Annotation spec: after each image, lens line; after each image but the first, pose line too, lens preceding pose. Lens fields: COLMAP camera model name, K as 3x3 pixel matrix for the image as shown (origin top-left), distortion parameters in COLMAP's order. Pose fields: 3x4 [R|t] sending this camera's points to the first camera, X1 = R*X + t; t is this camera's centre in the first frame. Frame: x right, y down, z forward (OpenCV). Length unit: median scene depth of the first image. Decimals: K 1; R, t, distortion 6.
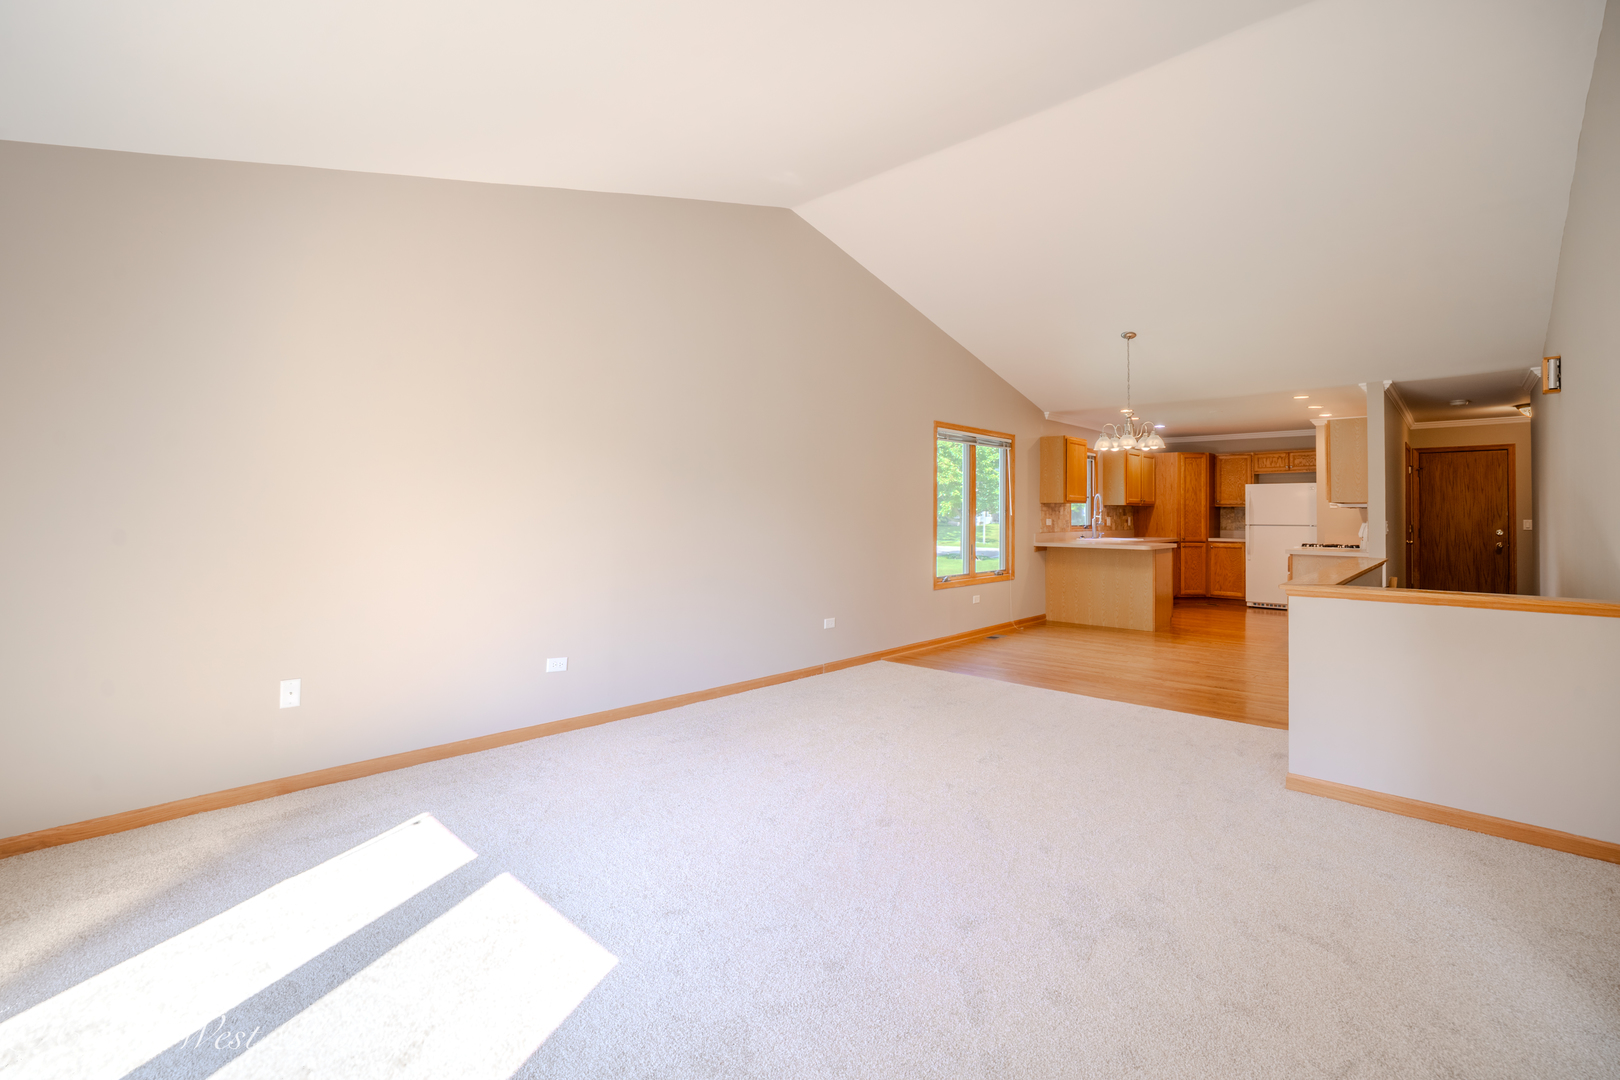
lens RADIAL K [[715.8, 0, 815.6], [0, 715.8, 505.9], [0, 0, 1]] dist [-0.046203, 0.013215]
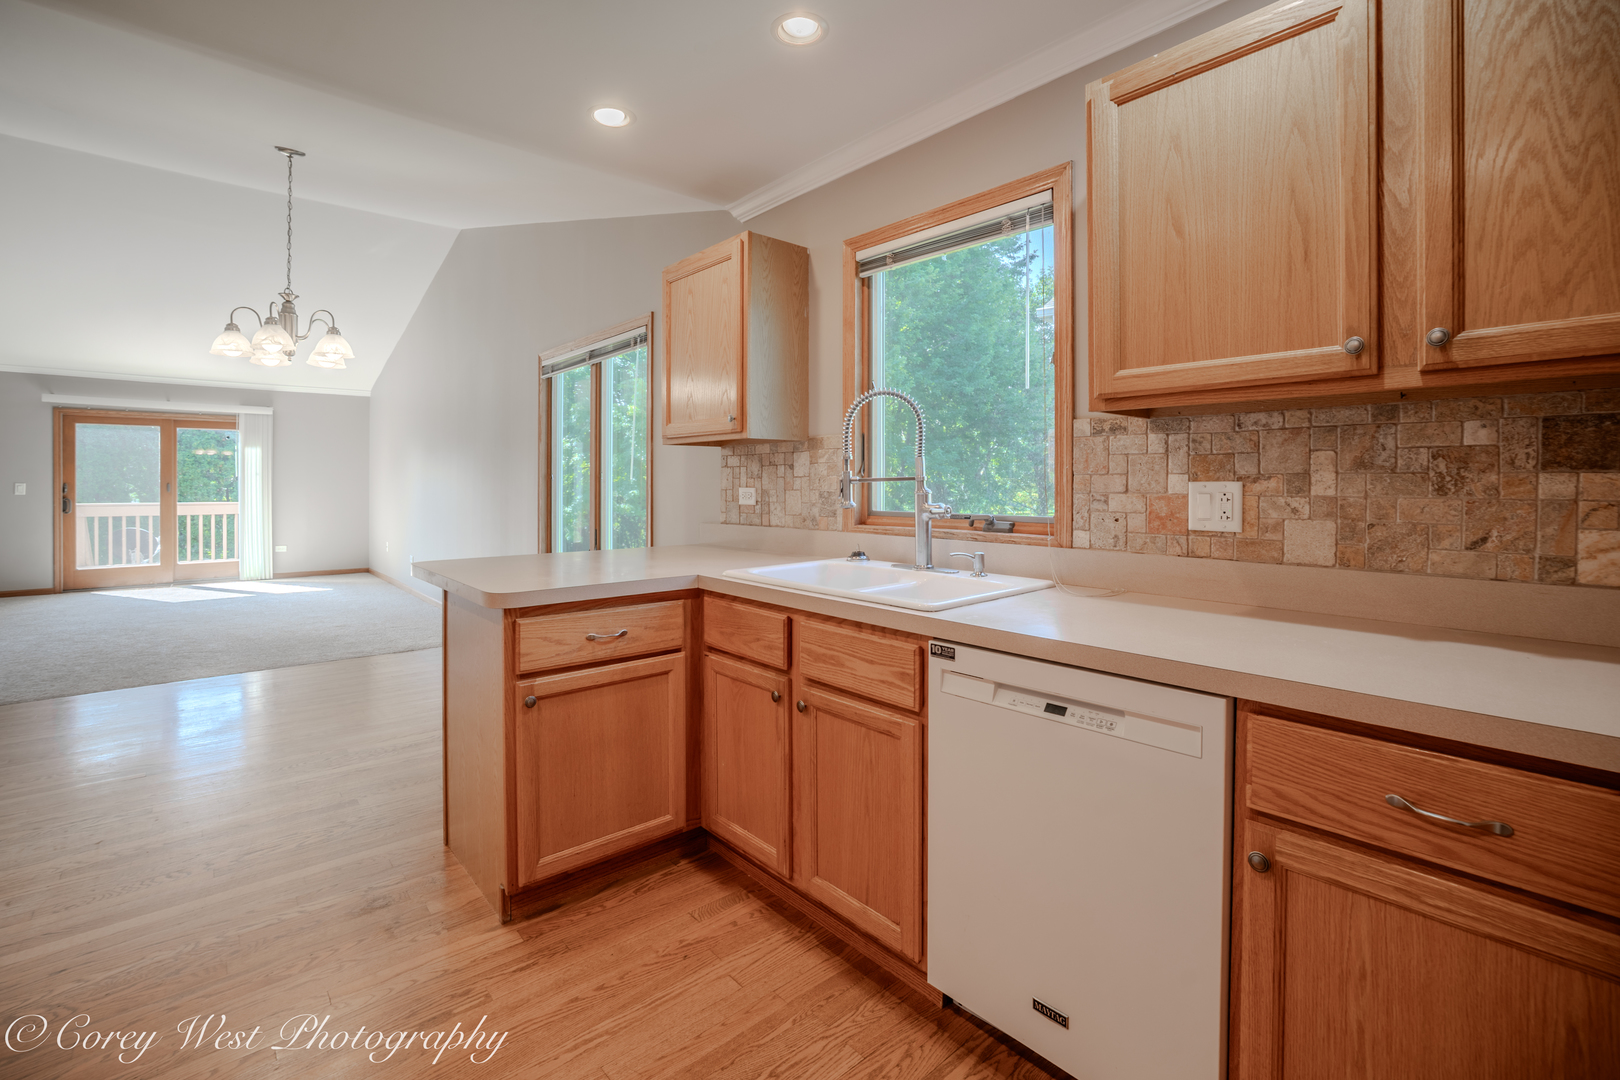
lens RADIAL K [[715.8, 0, 821.6], [0, 715.8, 485.1], [0, 0, 1]] dist [-0.046203, 0.013215]
pose [[-0.082466, -0.001422, -0.996593, 0.602931], [0.012611, 0.999917, -0.002470, 0.015837], [0.996514, -0.012772, -0.082441, 0.927125]]
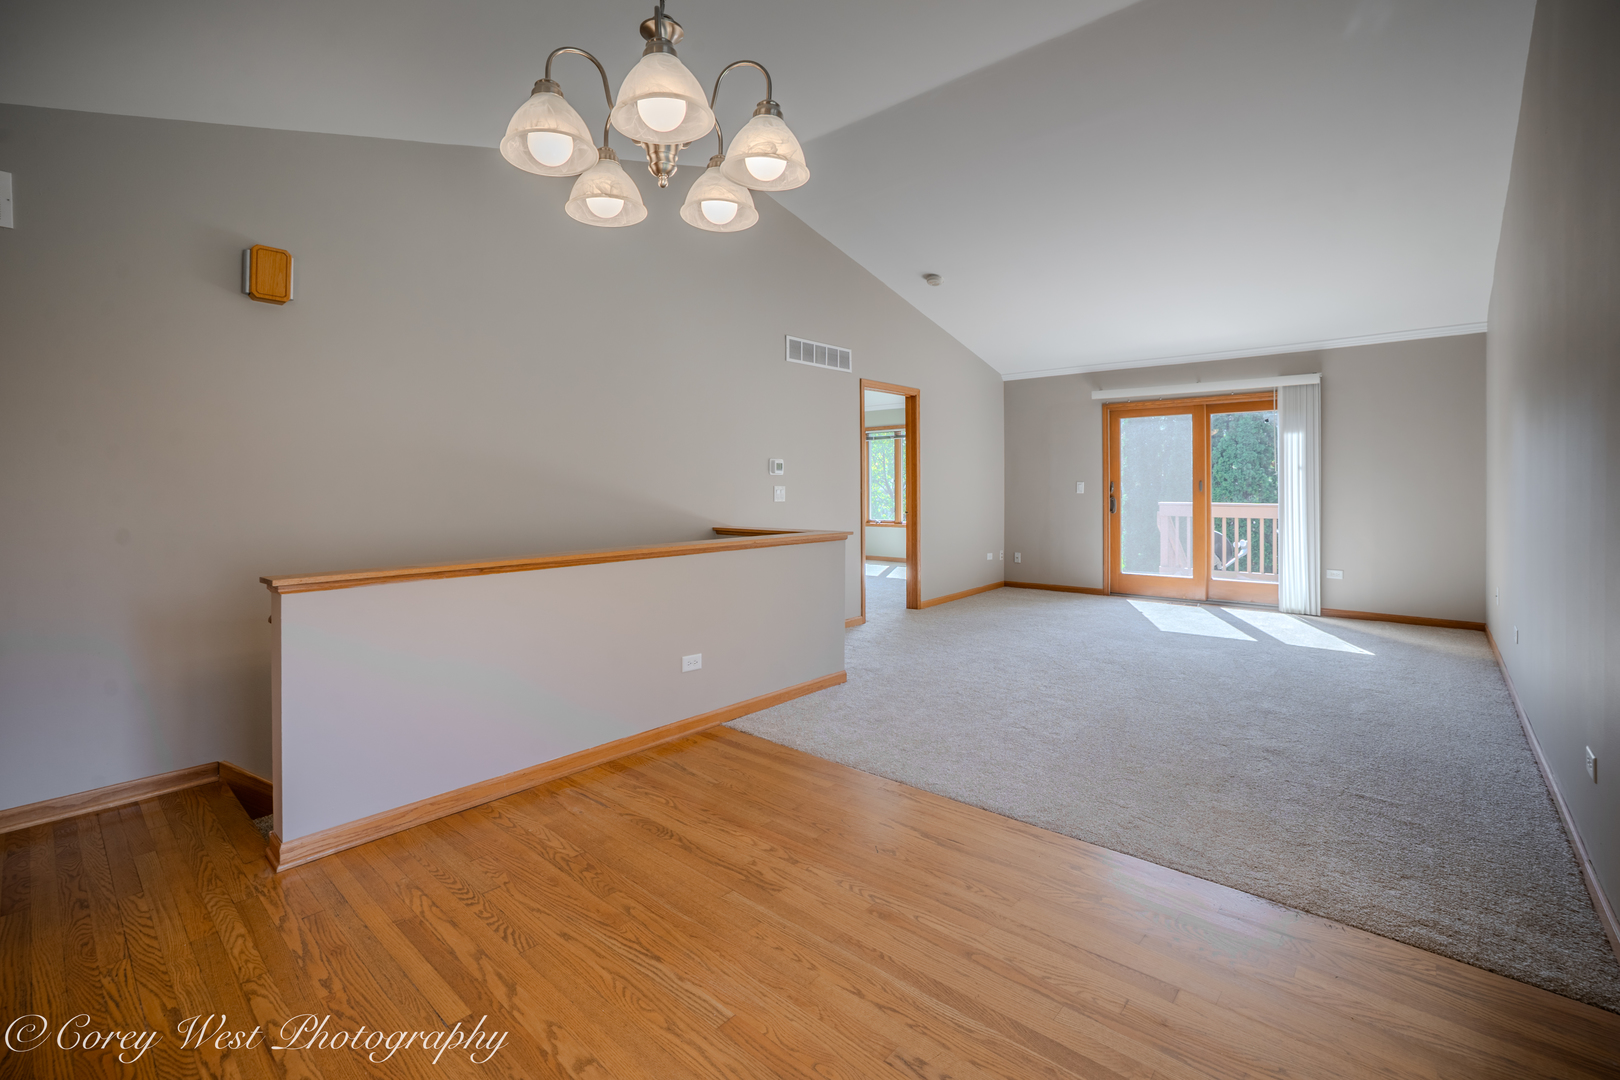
lens RADIAL K [[715.8, 0, 803.9], [0, 715.8, 480.4], [0, 0, 1]] dist [-0.046203, 0.013215]
pose [[-0.999796, 0.002325, -0.020058, 0.255195], [0.002633, 0.999878, -0.015371, 0.010857], [0.020020, -0.015421, -0.999681, 0.777882]]
